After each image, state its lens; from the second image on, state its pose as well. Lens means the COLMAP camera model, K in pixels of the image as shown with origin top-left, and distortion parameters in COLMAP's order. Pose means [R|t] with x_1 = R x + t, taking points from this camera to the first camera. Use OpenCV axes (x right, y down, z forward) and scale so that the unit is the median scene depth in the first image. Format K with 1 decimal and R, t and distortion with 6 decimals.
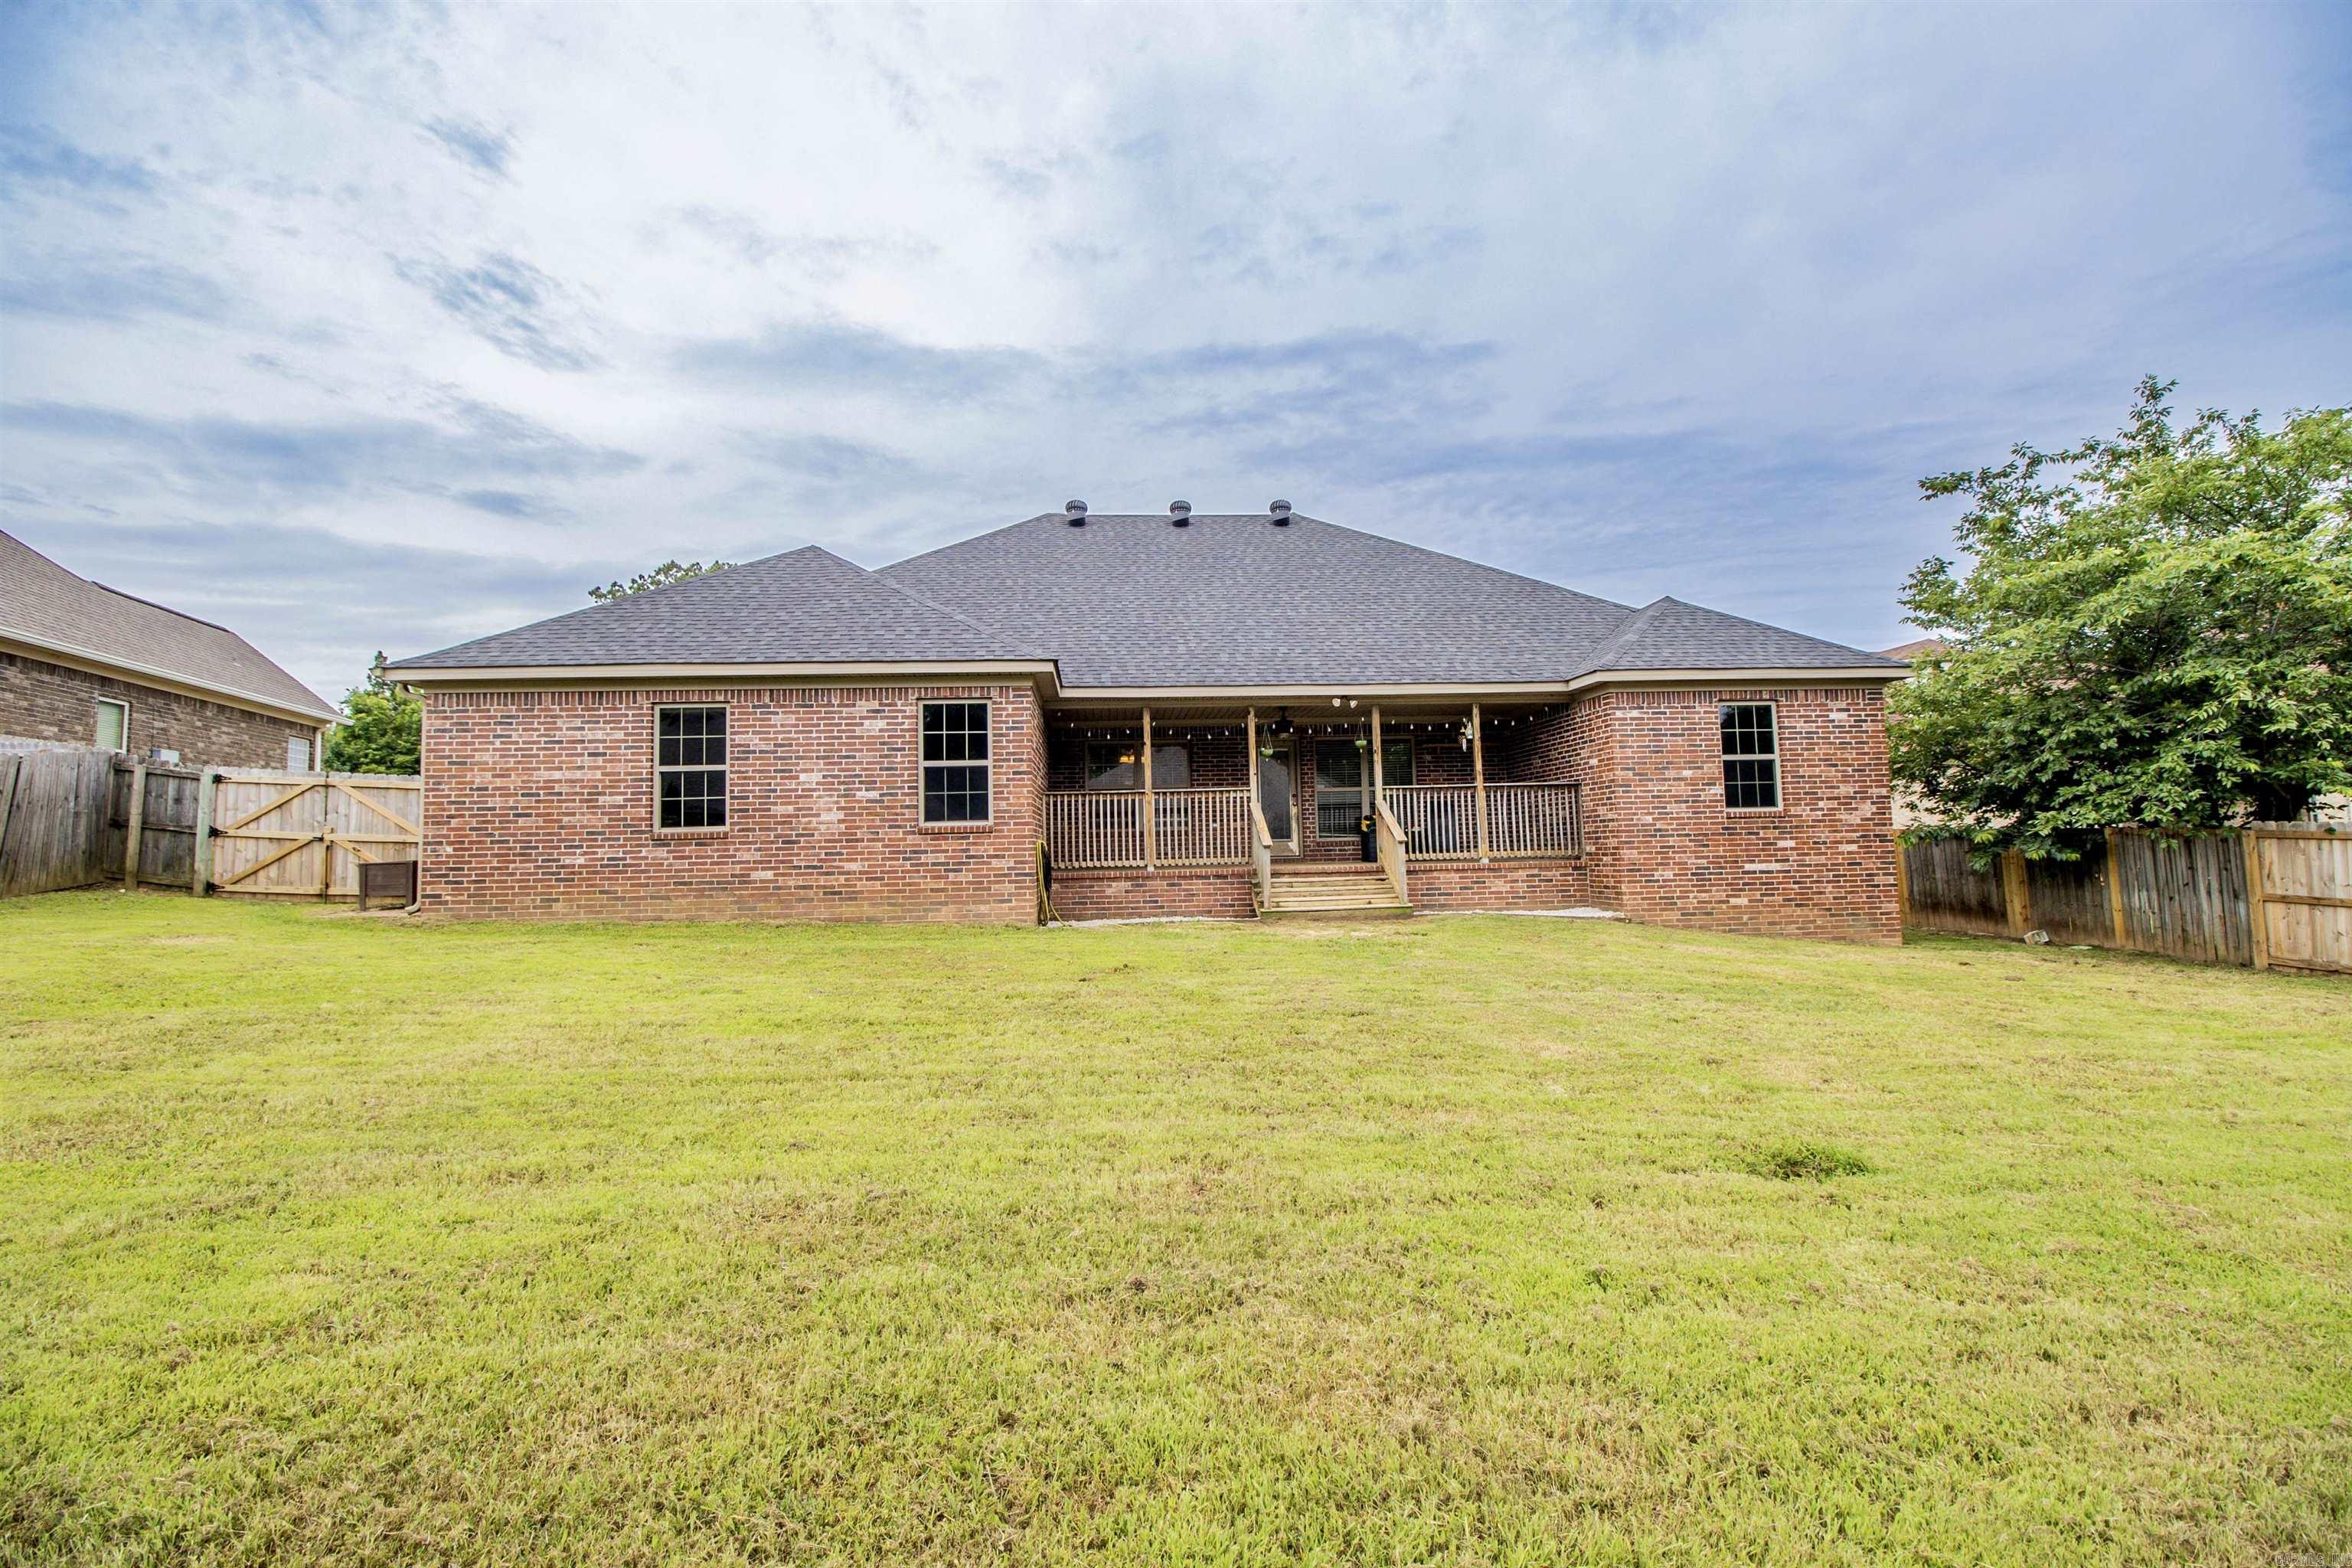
lens RADIAL K [[1074.7, 0, 1176.4], [0, 1074.7, 804.6], [0, 0, 1]] dist [-0.004968, -0.001482]
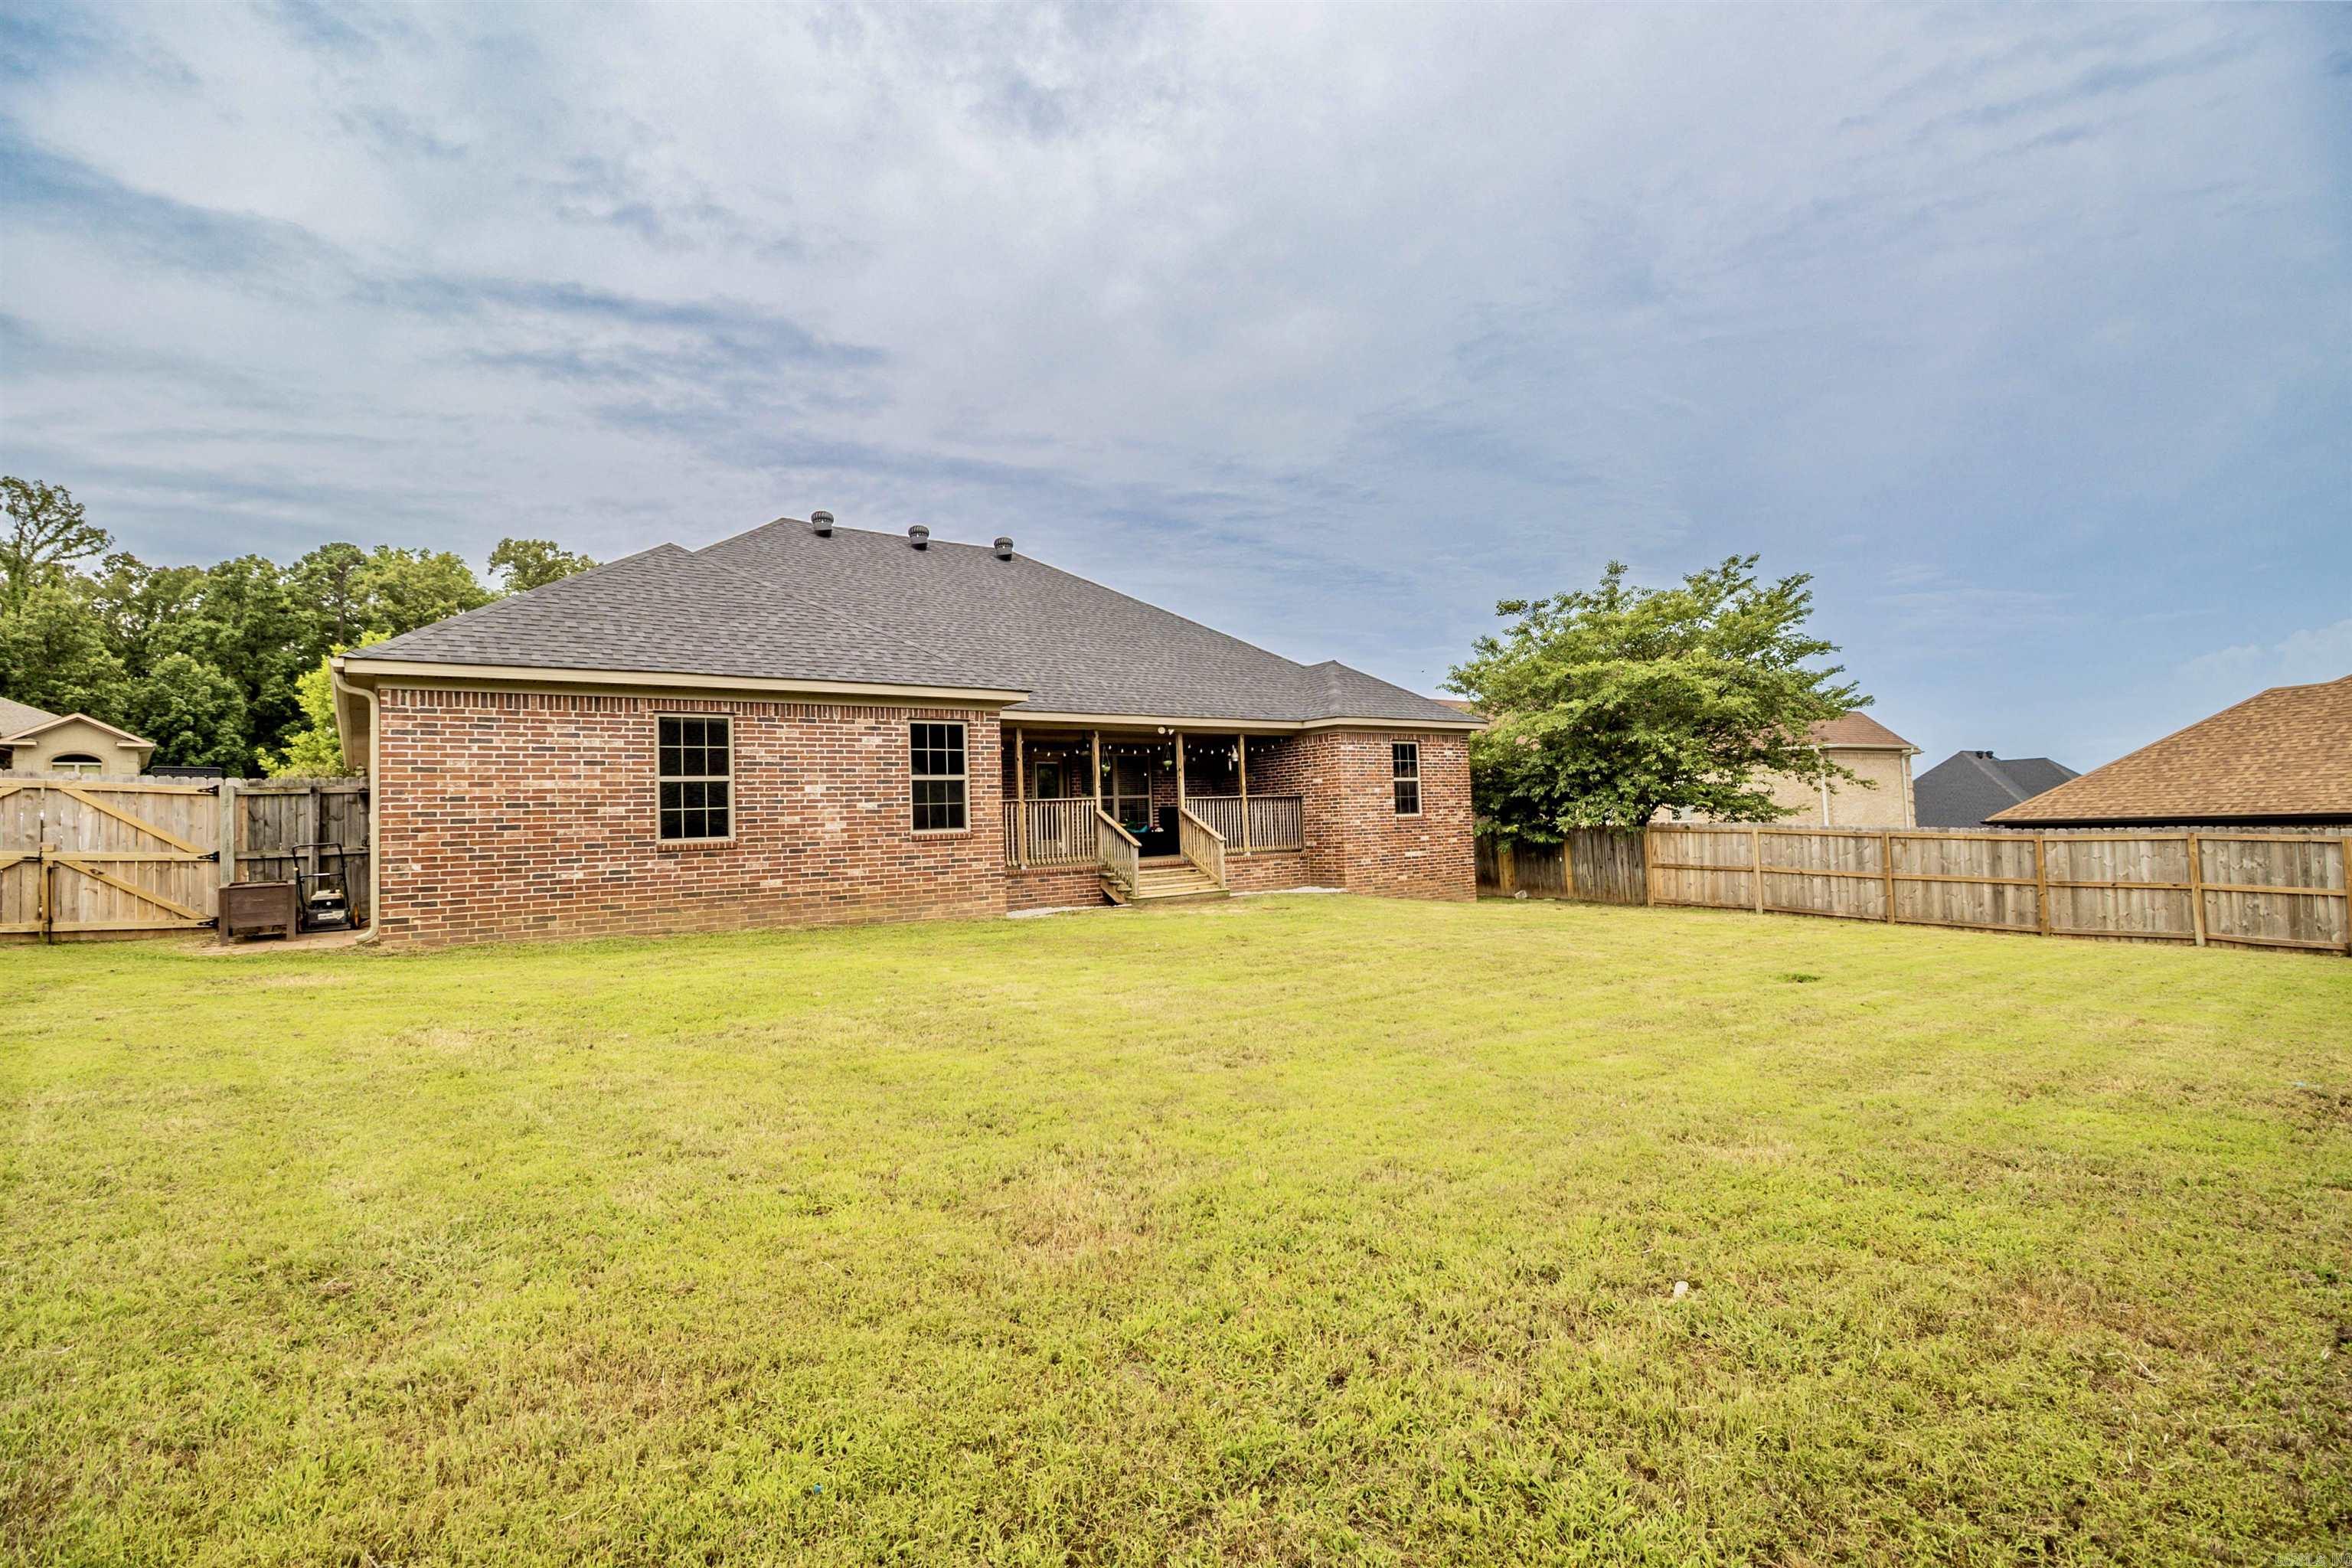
lens RADIAL K [[1074.7, 0, 1136.1], [0, 1074.7, 796.2], [0, 0, 1]] dist [-0.004968, -0.001482]
pose [[0.853398, 0.005929, 0.521226, -0.544628], [-0.004783, 0.999982, -0.003543, -0.014218], [-0.521238, 0.000531, 0.853411, -0.055513]]
